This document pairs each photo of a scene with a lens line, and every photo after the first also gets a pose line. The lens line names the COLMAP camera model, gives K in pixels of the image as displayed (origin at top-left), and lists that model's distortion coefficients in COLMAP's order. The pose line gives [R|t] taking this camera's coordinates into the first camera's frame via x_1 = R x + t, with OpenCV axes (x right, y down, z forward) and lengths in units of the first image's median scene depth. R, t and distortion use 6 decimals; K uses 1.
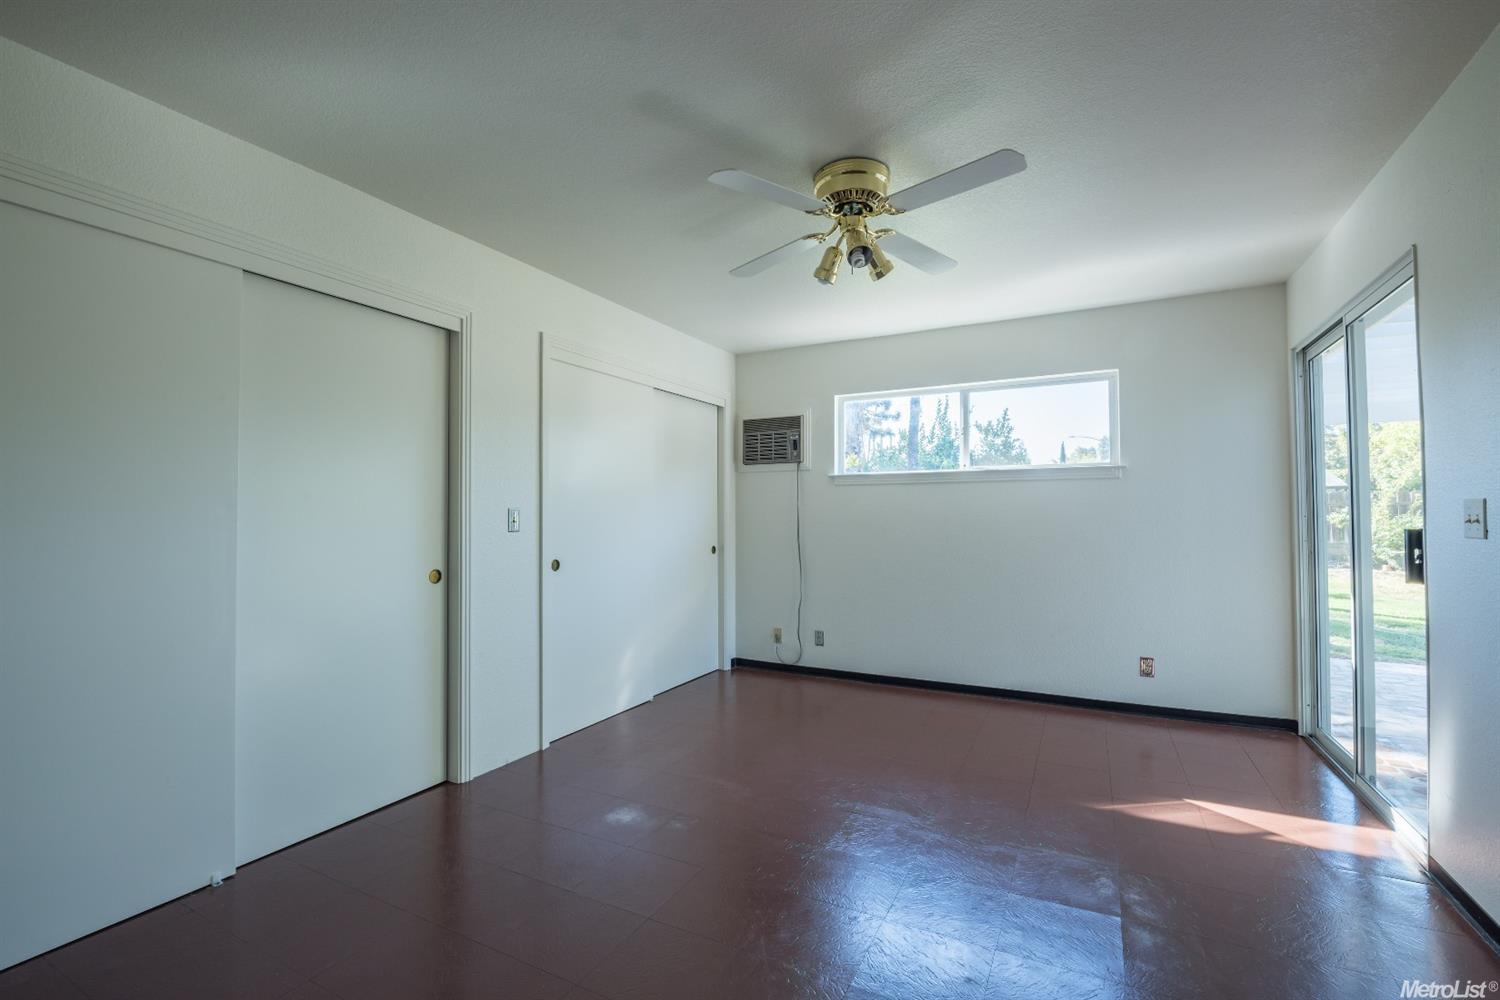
lens RADIAL K [[644.8, 0, 752.7], [0, 644.8, 503.4], [0, 0, 1]] dist [0.004076, -0.010187]
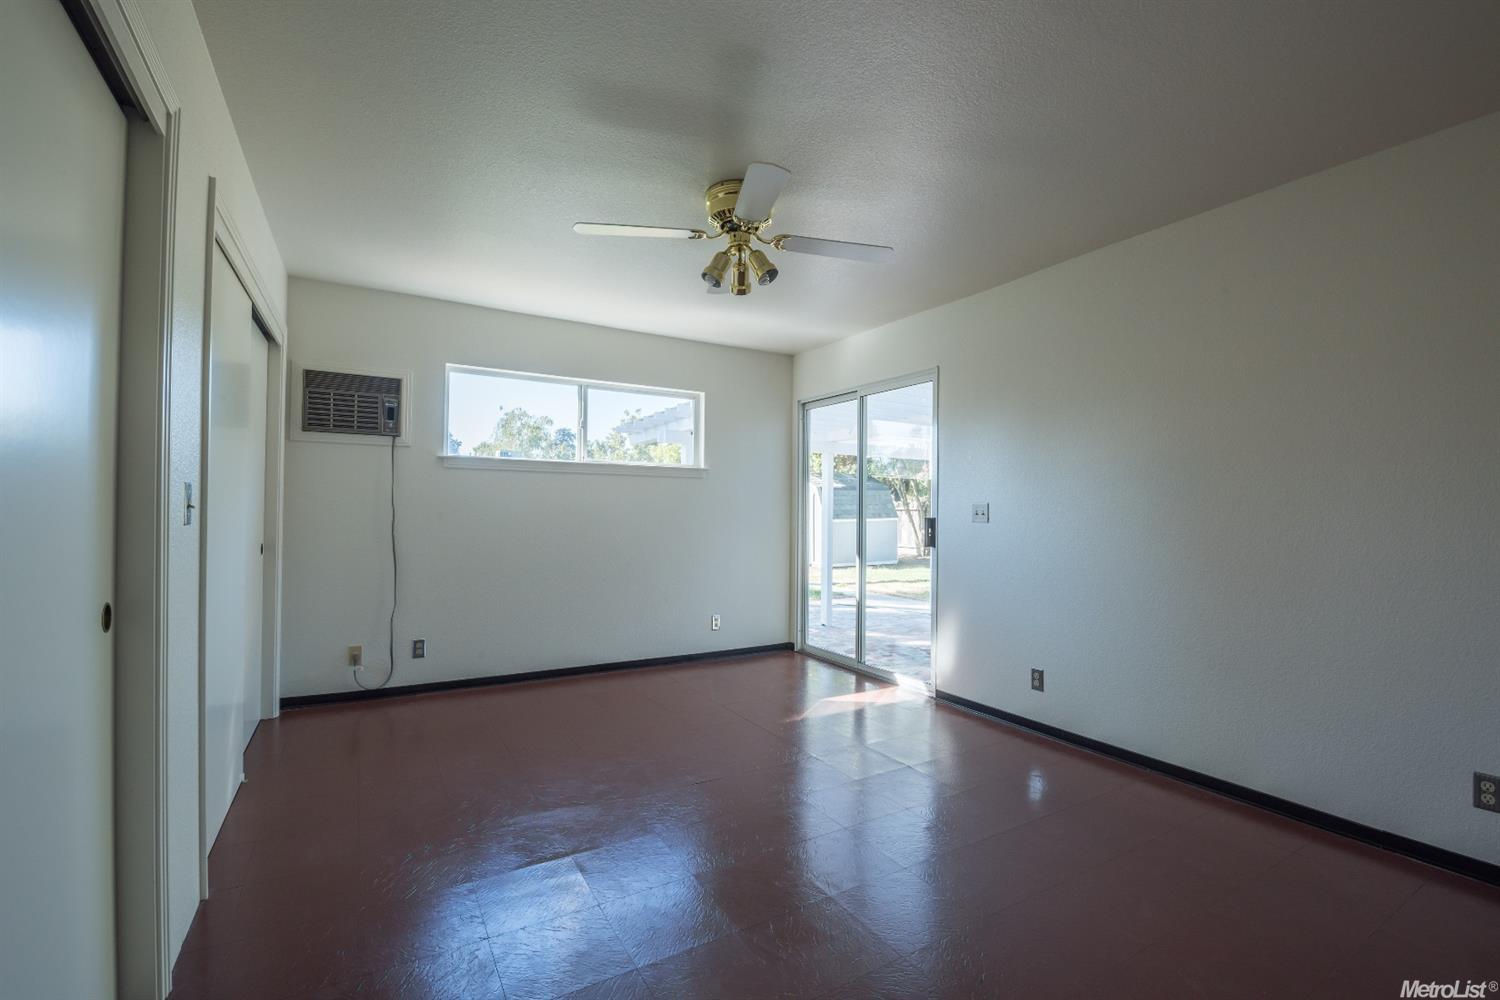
lens RADIAL K [[644.8, 0, 752.7], [0, 644.8, 503.4], [0, 0, 1]] dist [0.004076, -0.010187]
pose [[0.536214, 0.017004, 0.843911, -0.371498], [-0.031913, 0.999491, 0.000138, 0.006223], [-0.843479, -0.027006, 0.536483, 0.188282]]
